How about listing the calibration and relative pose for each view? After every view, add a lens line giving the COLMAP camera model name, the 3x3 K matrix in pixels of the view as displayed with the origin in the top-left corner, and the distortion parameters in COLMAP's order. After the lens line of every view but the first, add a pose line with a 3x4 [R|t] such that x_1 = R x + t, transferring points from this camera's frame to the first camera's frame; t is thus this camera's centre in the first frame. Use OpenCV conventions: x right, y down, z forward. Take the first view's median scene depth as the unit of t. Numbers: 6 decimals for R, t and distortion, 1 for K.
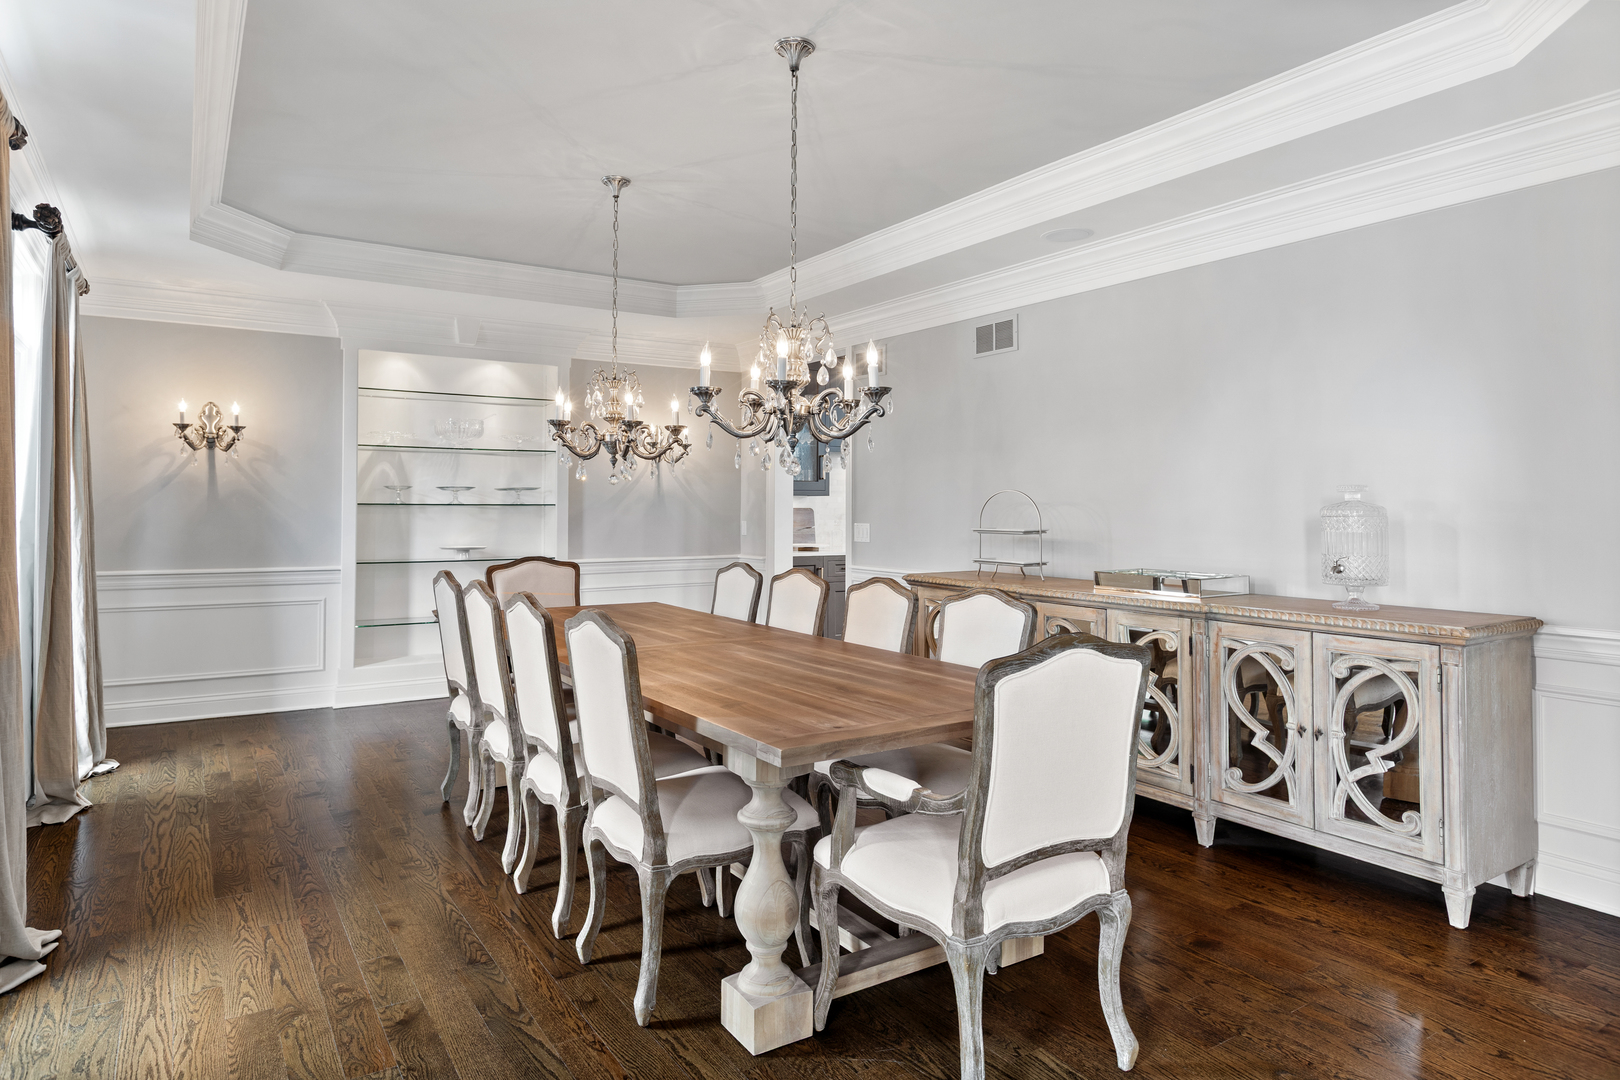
lens RADIAL K [[952.6, 0, 783.4], [0, 952.6, 489.4], [0, 0, 1]] dist [0.013916, 0.001694]
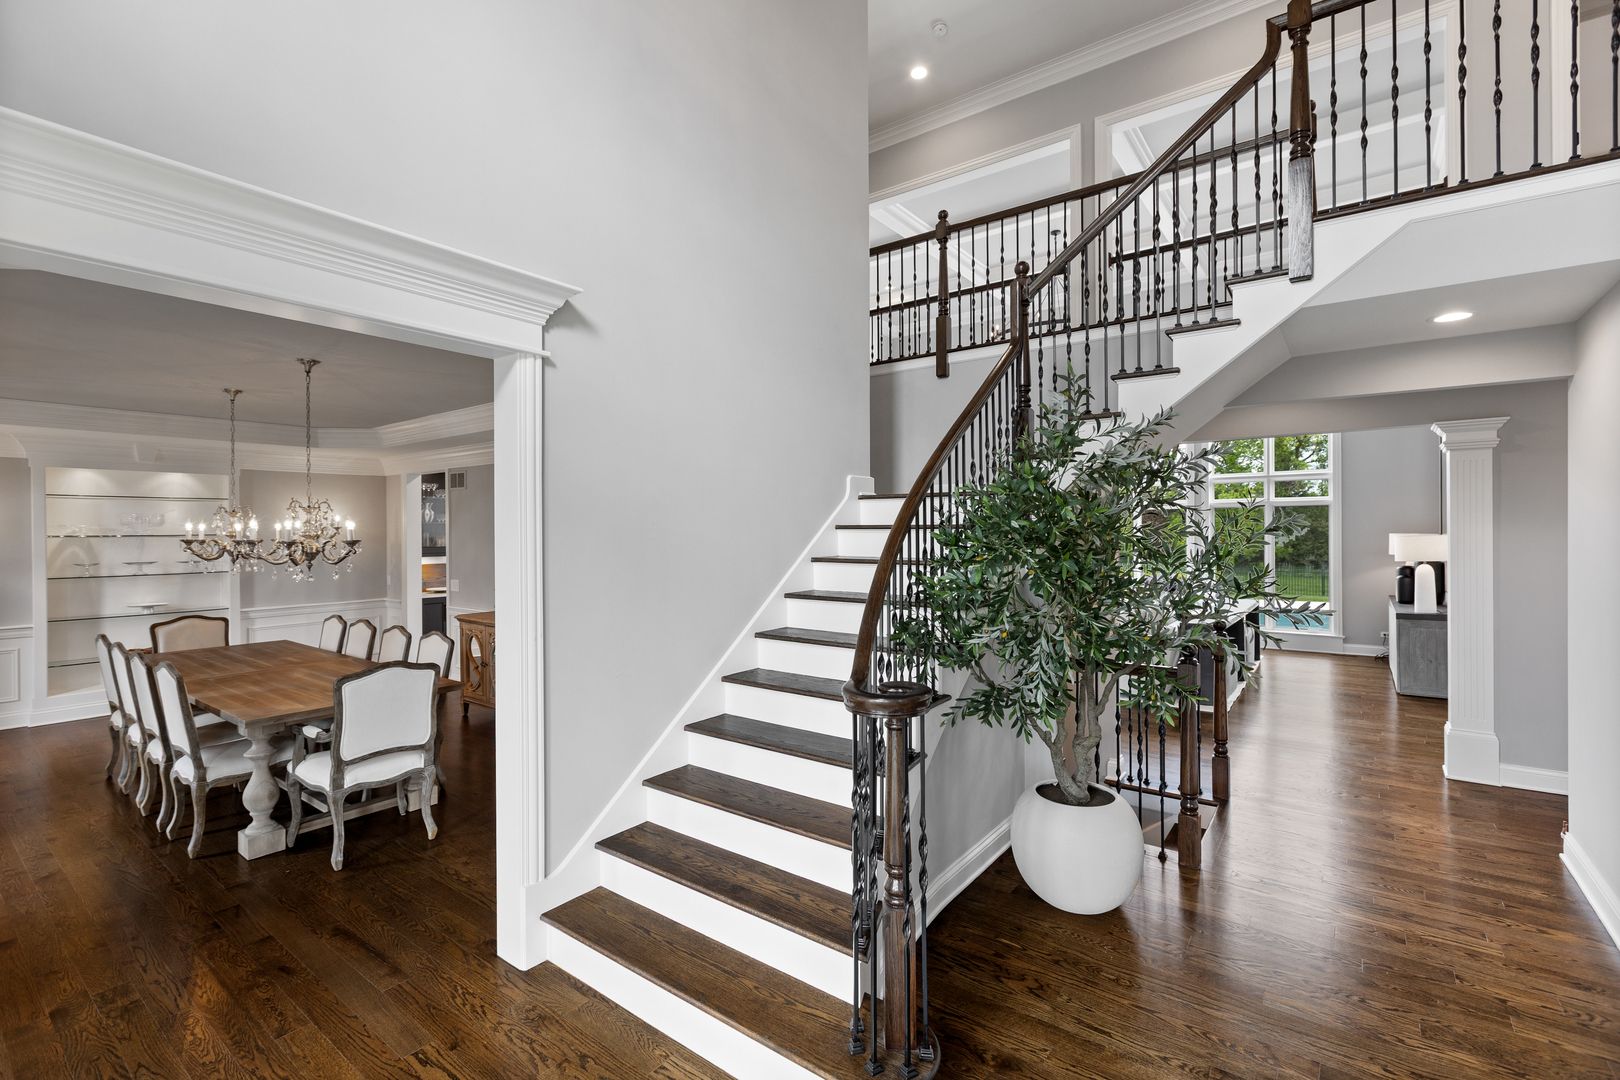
lens RADIAL K [[737.1, 0, 811.9], [0, 737.1, 532.6], [0, 0, 1]] dist [0.003133, -0.000883]
pose [[0.939883, -0.010281, 0.341341, 0.399600], [0.002140, 0.999704, 0.024219, -0.130968], [-0.341490, -0.022033, 0.939627, -0.664327]]
